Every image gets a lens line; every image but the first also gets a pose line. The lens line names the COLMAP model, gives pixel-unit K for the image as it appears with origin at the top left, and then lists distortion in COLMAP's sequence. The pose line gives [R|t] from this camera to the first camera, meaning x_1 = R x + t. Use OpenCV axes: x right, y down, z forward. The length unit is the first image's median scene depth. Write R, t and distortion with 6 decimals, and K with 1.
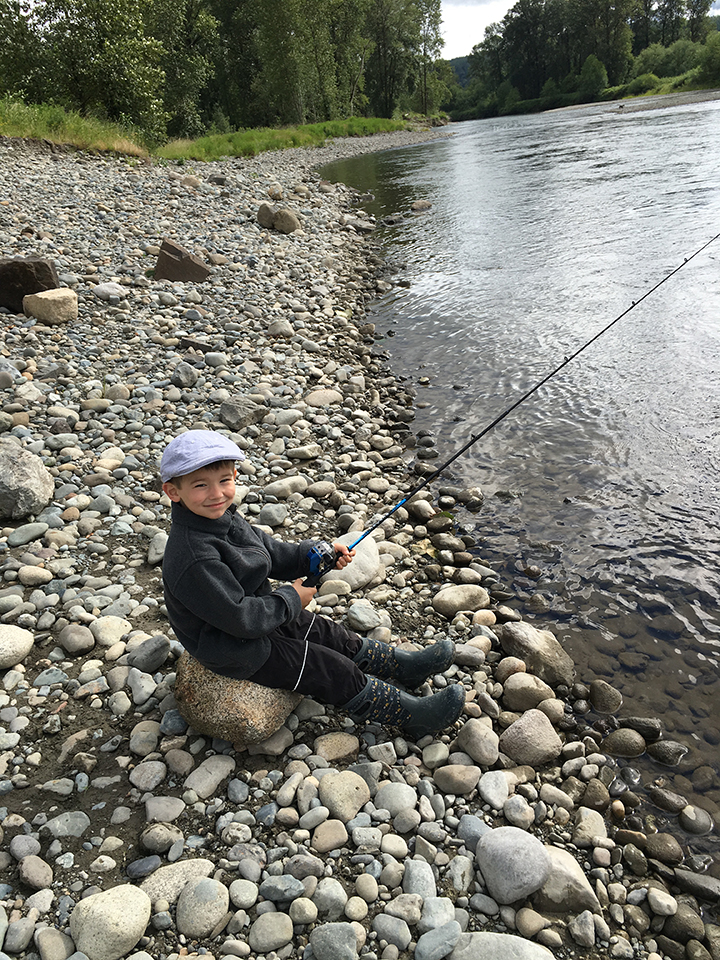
lens RADIAL K [[823.2, 0, 360.0], [0, 823.2, 480.0], [0, 0, 1]] dist [0.091978, -0.124959]
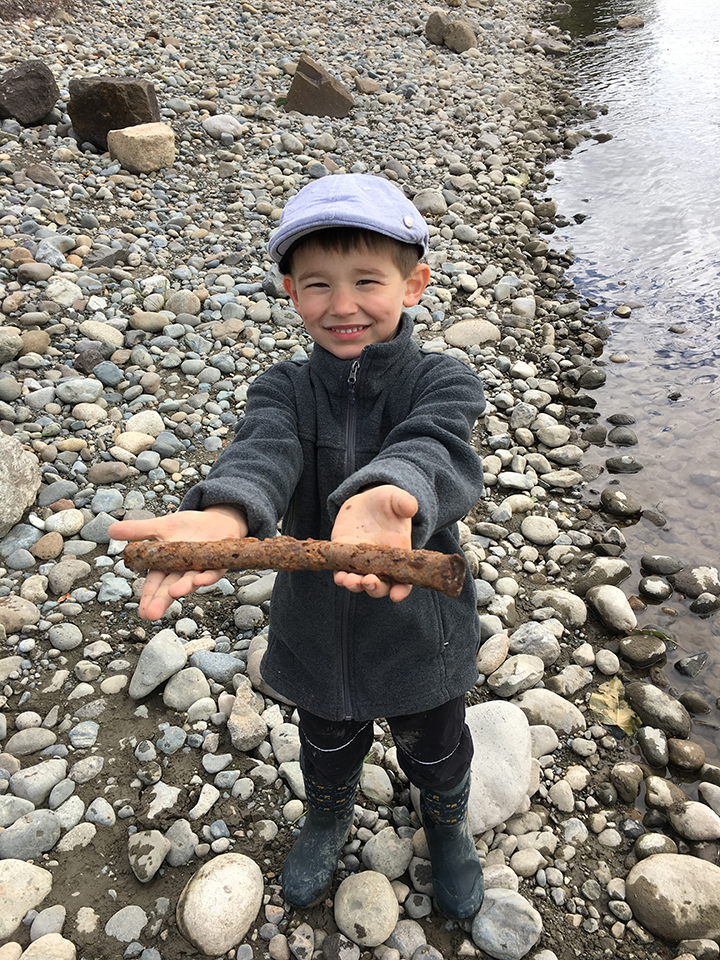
lens RADIAL K [[823.2, 0, 360.0], [0, 823.2, 480.0], [0, 0, 1]] dist [0.091978, -0.124959]
pose [[0.980250, 0.133678, -0.145740, -0.016751], [-0.103327, 0.974554, 0.198920, -0.095836], [0.168623, -0.179932, 0.969119, 0.259609]]
